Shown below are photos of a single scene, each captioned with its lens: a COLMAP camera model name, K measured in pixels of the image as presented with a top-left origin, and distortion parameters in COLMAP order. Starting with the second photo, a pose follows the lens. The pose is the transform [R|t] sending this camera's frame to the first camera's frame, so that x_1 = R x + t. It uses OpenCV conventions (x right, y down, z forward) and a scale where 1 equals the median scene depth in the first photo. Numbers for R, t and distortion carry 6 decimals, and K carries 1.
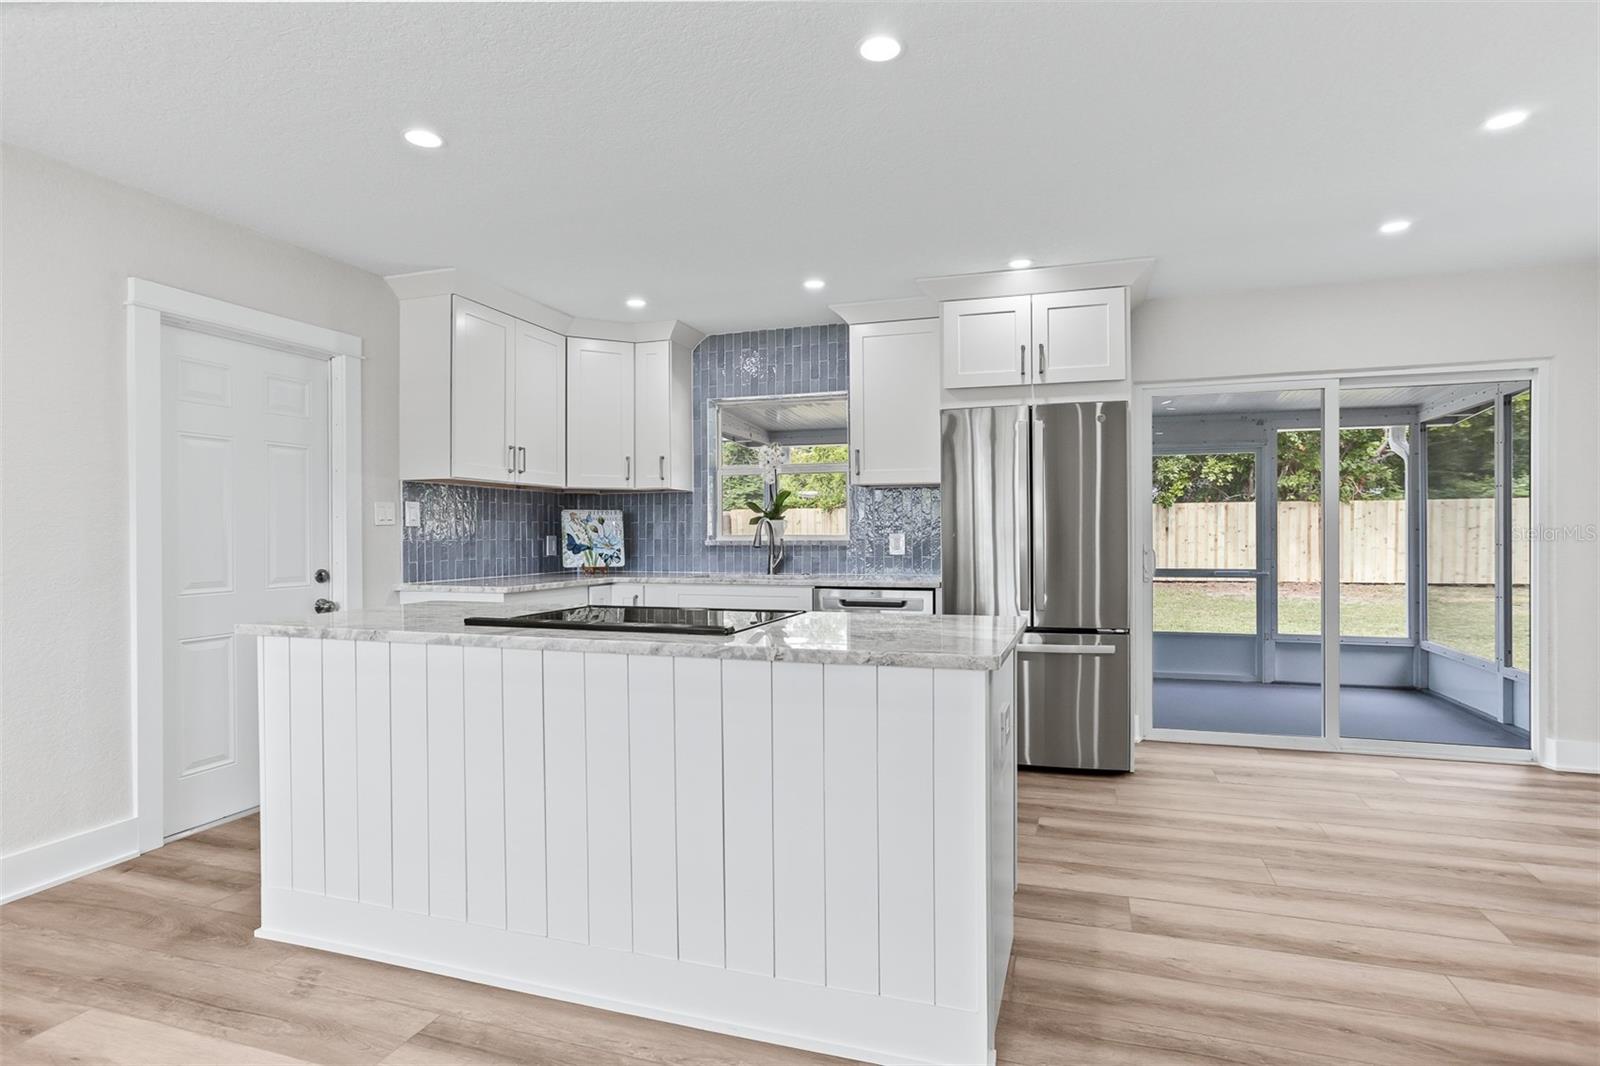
lens RADIAL K [[823.9, 0, 786.9], [0, 823.9, 537.6], [0, 0, 1]] dist [-0.033437, 0.023347]
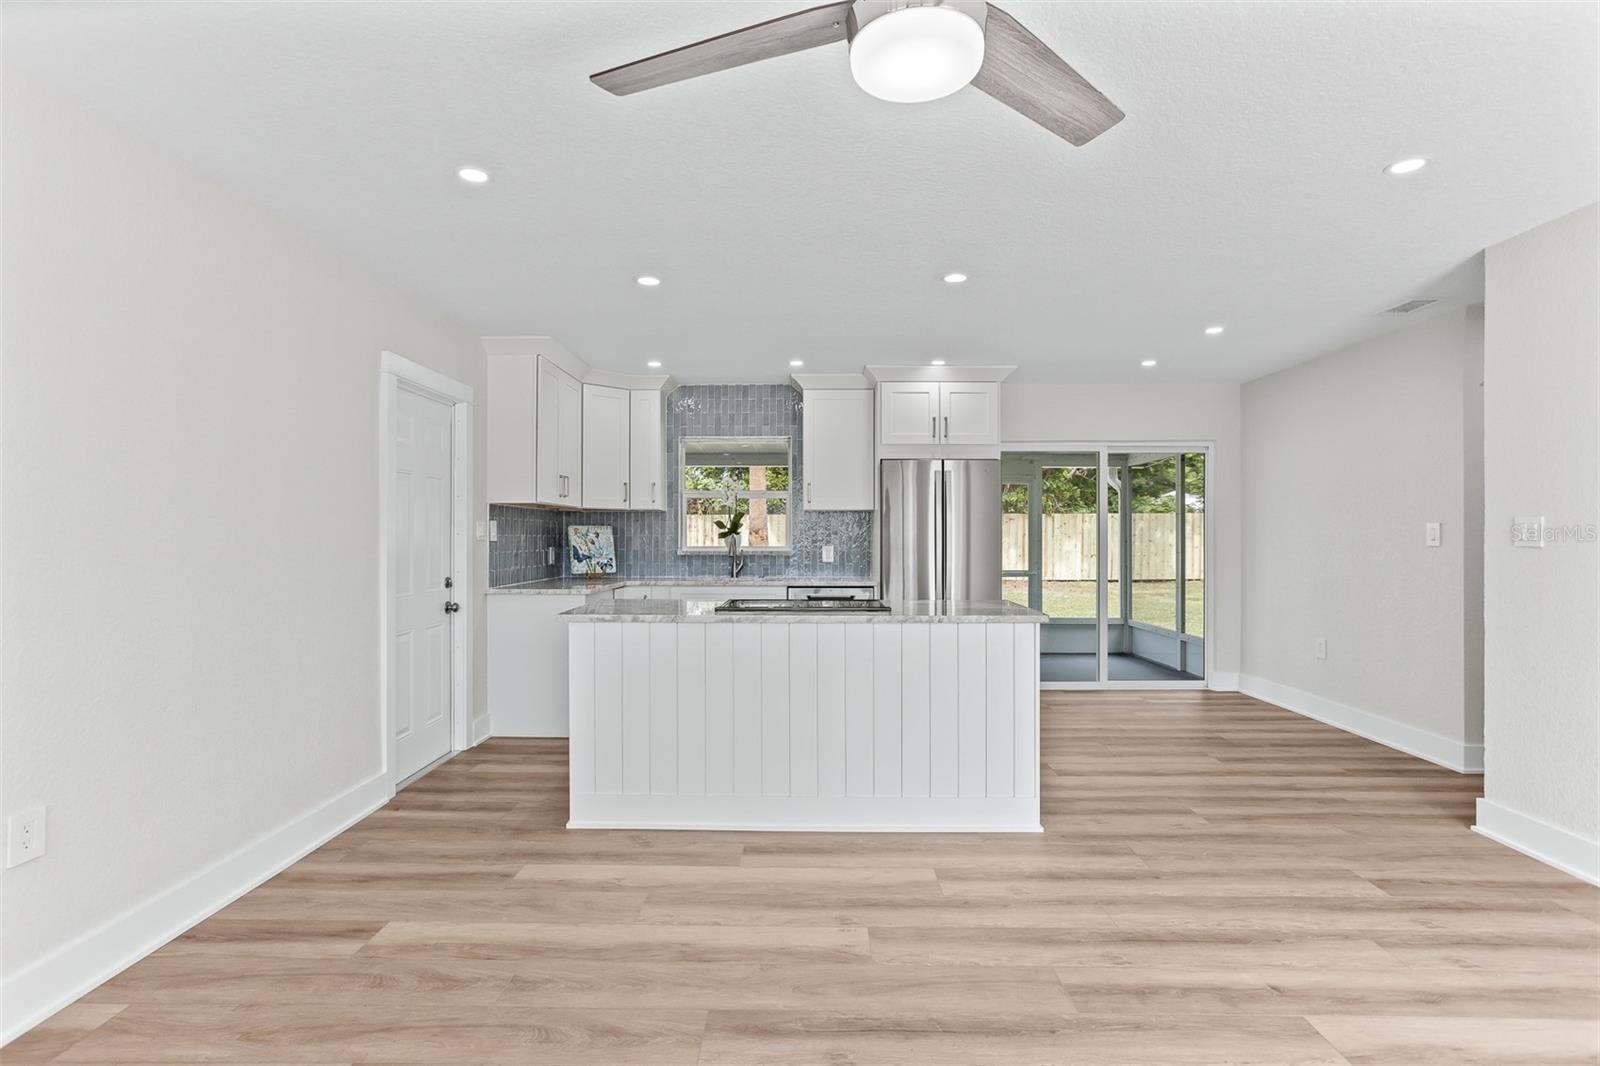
lens RADIAL K [[823.9, 0, 792.1], [0, 823.9, 526.0], [0, 0, 1]] dist [-0.033437, 0.023347]
pose [[0.955280, 0.011136, 0.295493, -0.316944], [-0.005516, 0.999788, -0.019848, -0.011091], [-0.295652, 0.017331, 0.955139, -0.238649]]
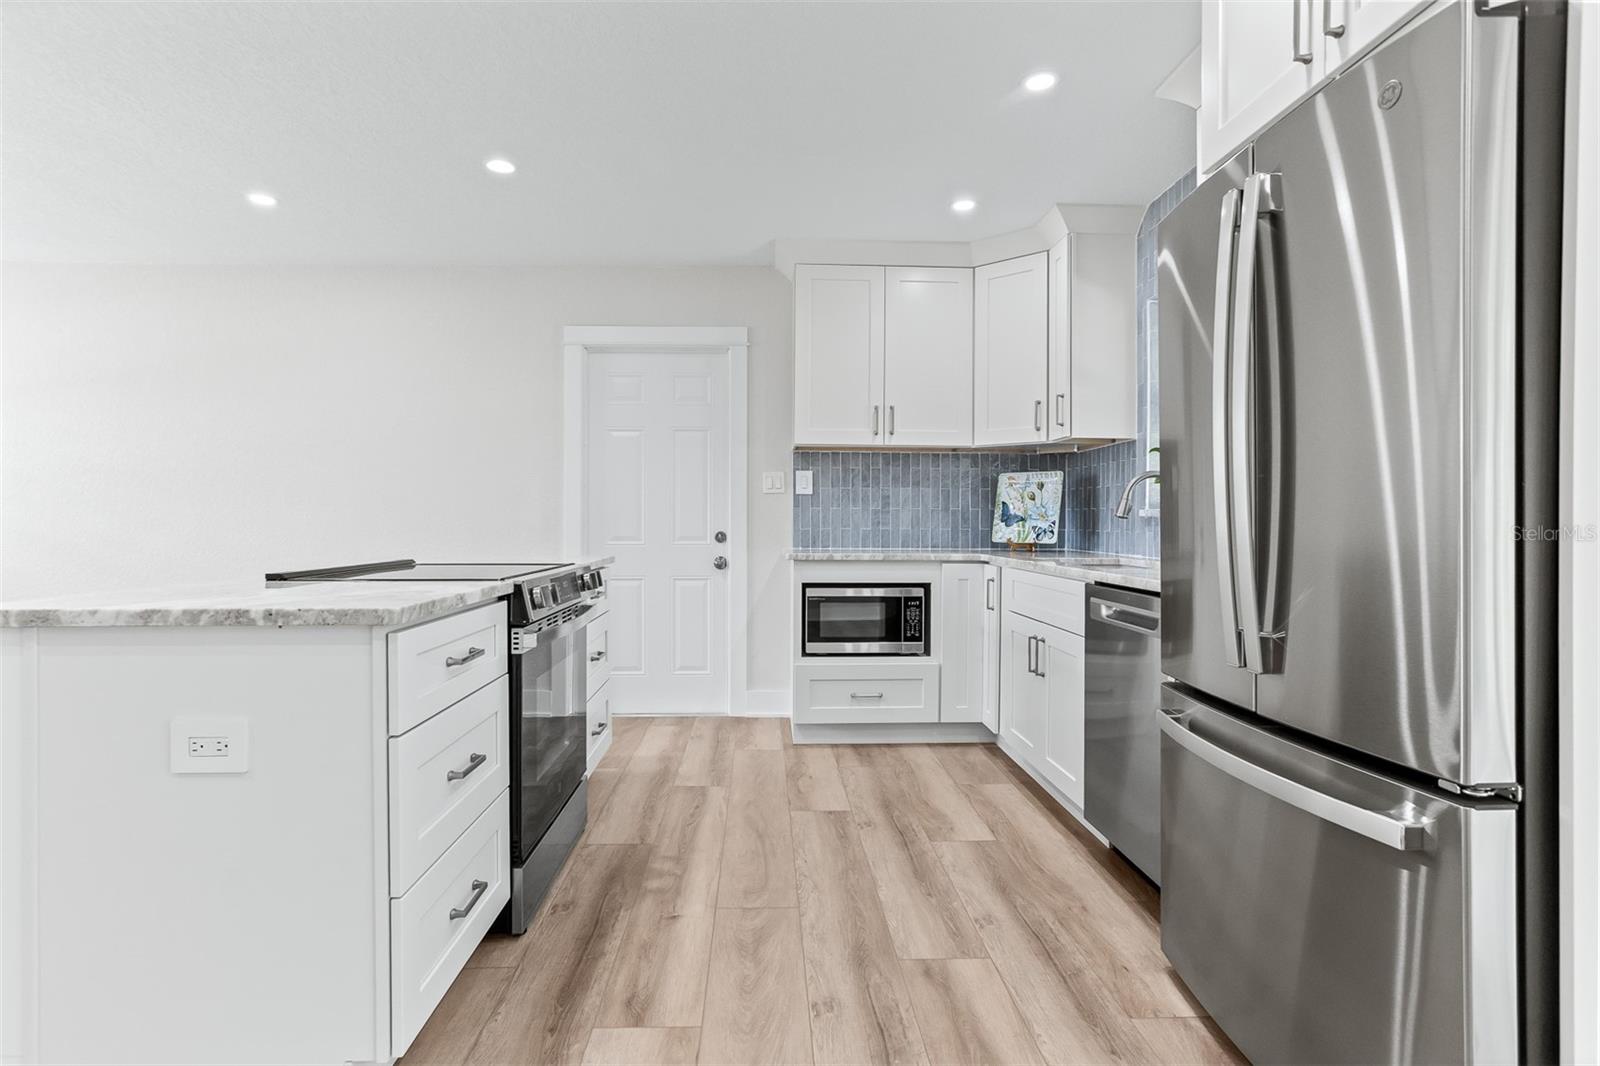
lens RADIAL K [[823.9, 0, 802.0], [0, 823.9, 523.1], [0, 0, 1]] dist [-0.033437, 0.023347]
pose [[0.353277, 0.011690, -0.935446, 0.446780], [-0.012490, 0.999892, 0.007779, 0.013069], [0.935435, 0.008936, 0.353385, 0.517172]]
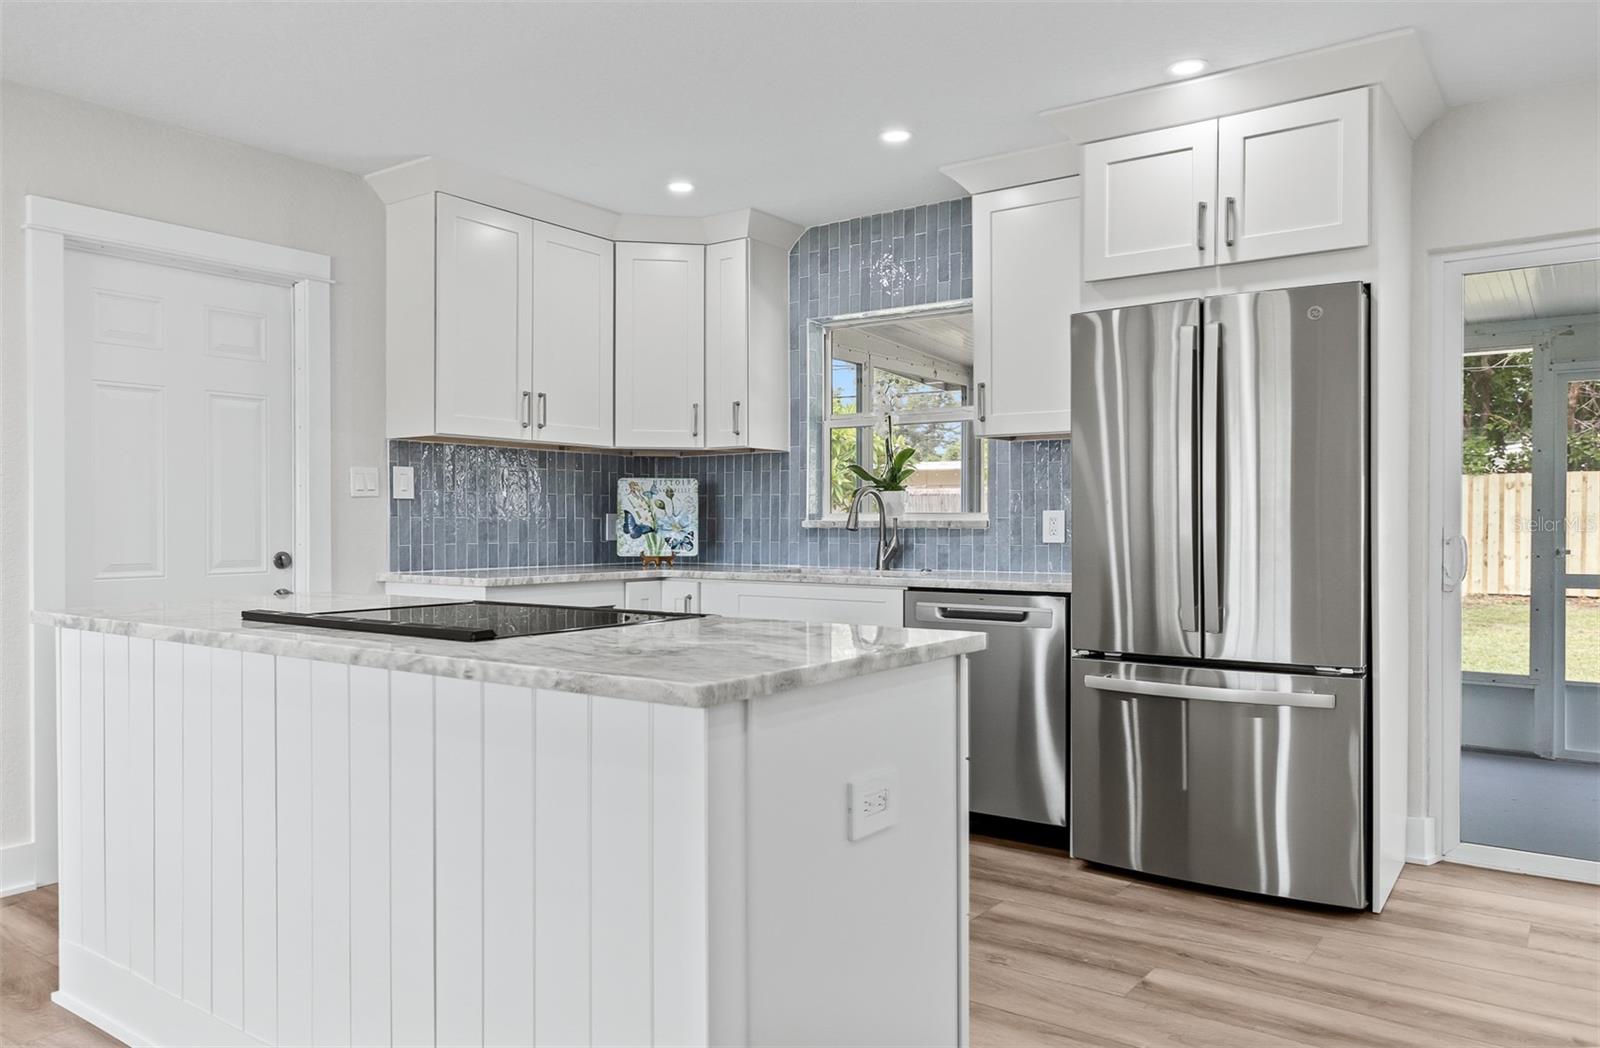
lens RADIAL K [[1139.9, 0, 809.6], [0, 1139.9, 533.4], [0, 0, 1]] dist [0.003725, 0.000961]
pose [[0.957463, 0.009016, -0.288417, 0.189455], [-0.007537, 0.999952, 0.006236, 0.008289], [0.288459, -0.003797, 0.957485, 0.068634]]
